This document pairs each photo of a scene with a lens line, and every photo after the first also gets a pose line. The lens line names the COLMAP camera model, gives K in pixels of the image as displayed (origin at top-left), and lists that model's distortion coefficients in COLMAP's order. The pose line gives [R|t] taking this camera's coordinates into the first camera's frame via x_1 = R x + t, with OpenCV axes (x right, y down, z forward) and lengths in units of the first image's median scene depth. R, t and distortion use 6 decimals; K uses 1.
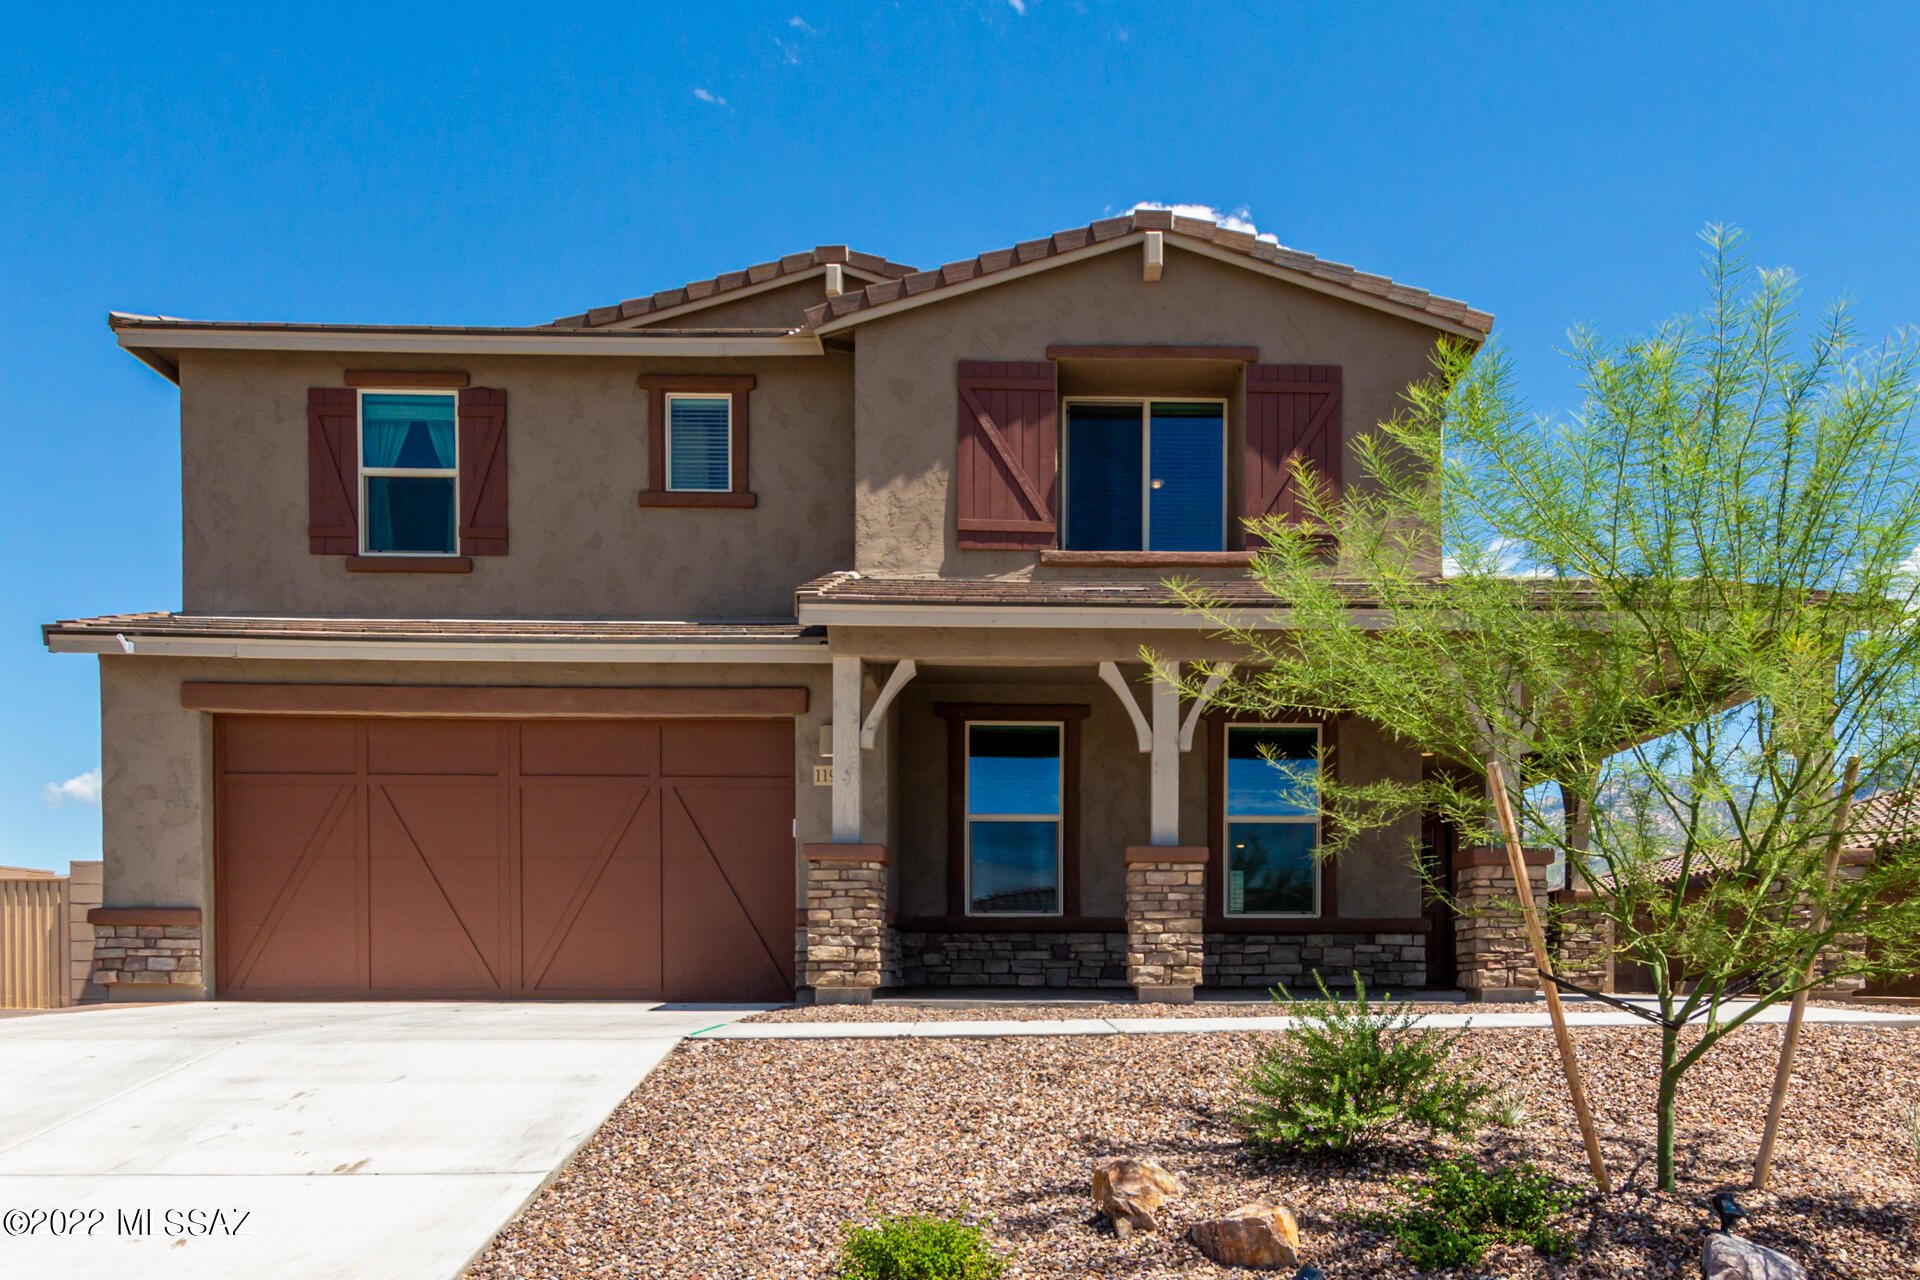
lens RADIAL K [[885.5, 0, 959.7], [0, 885.5, 667.9], [0, 0, 1]] dist [-0.001588, 0.000672]
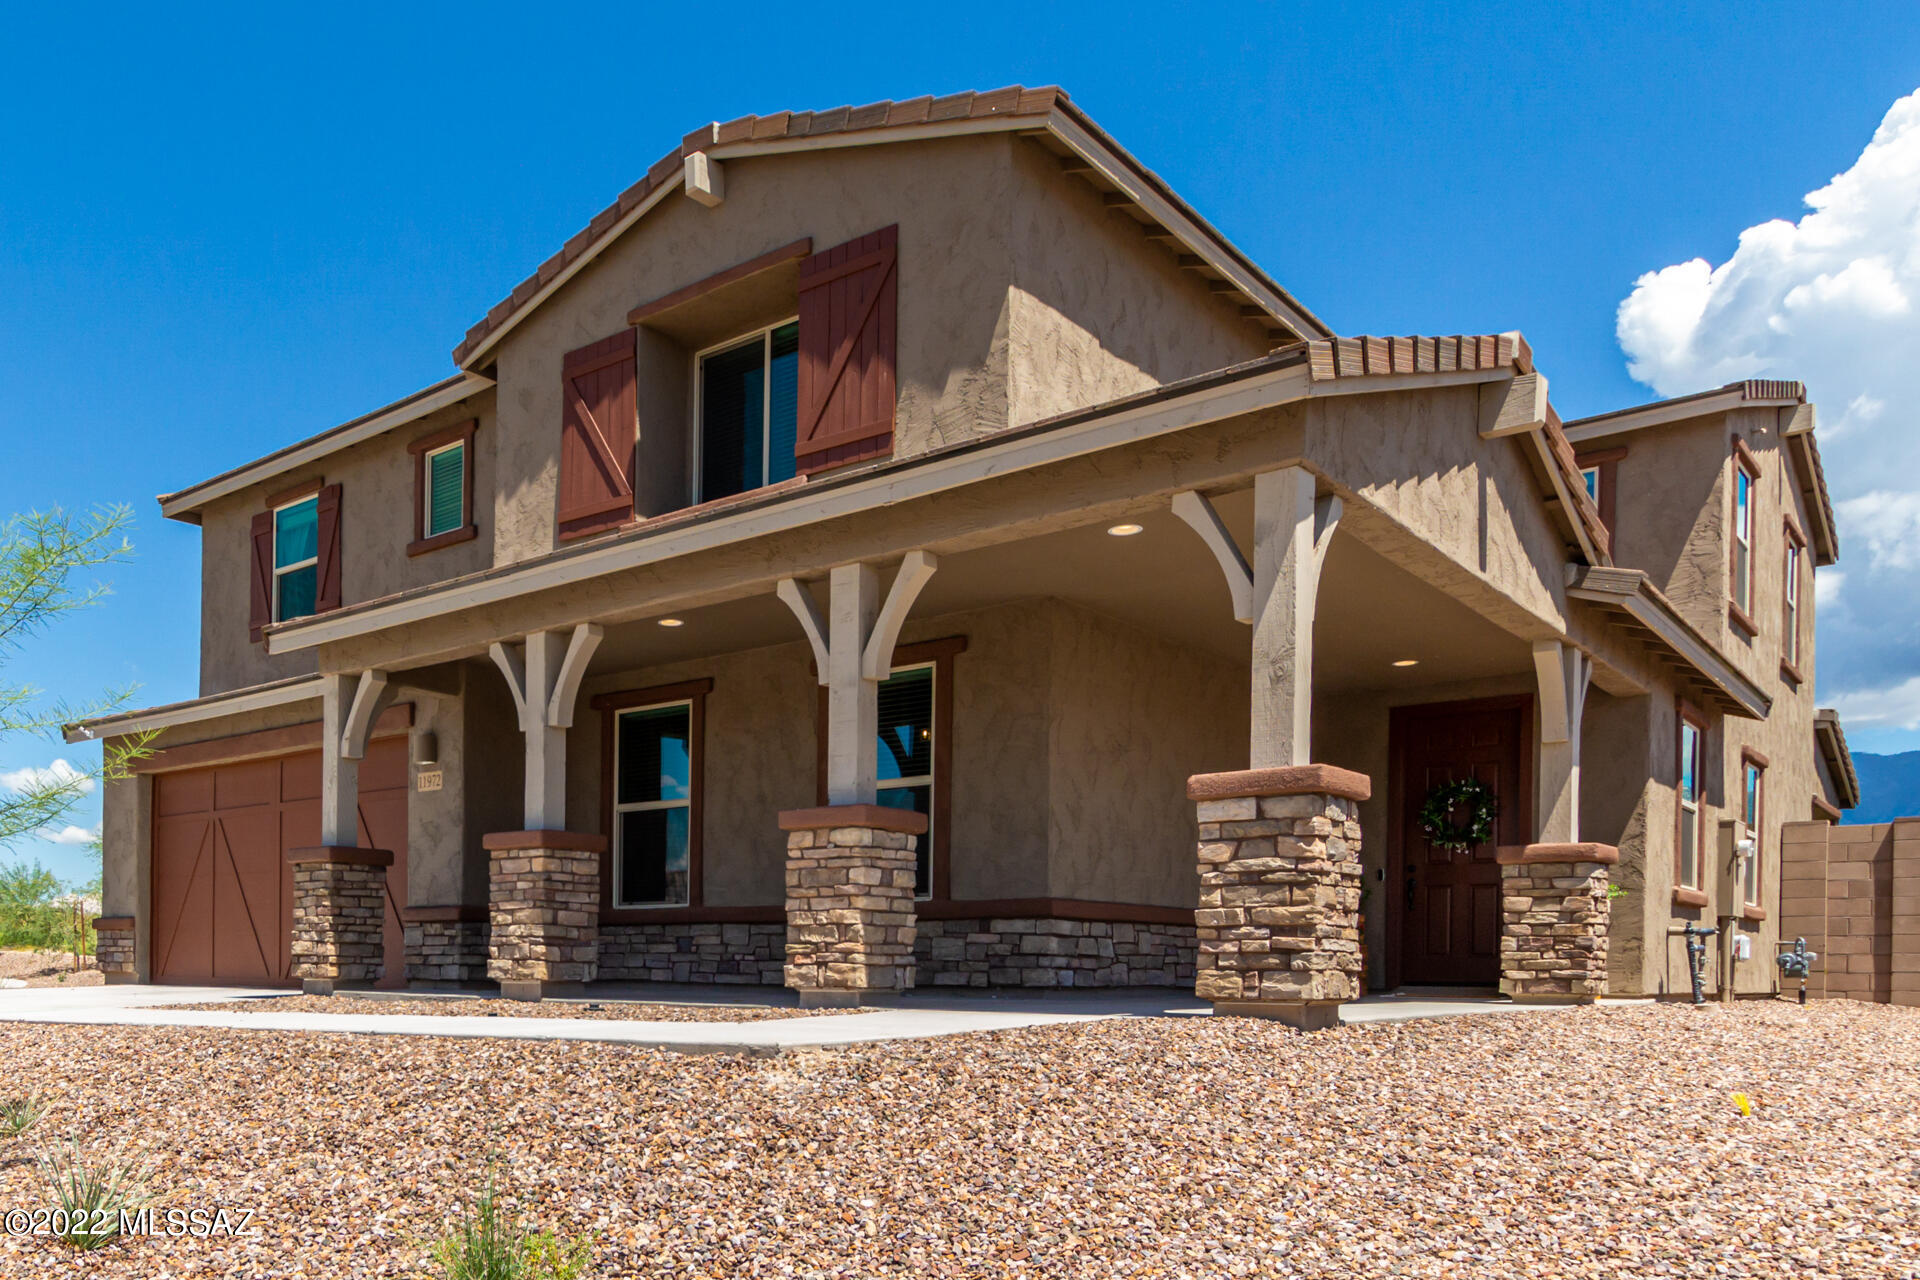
lens RADIAL K [[936.2, 0, 960.8], [0, 936.2, 644.6], [0, 0, 1]] dist [0.009624, -0.011724]
pose [[0.879069, -0.150508, -0.452312, 0.865355], [0.150388, 0.987954, -0.036465, 0.087173], [0.452352, -0.035967, 0.891114, 0.260061]]
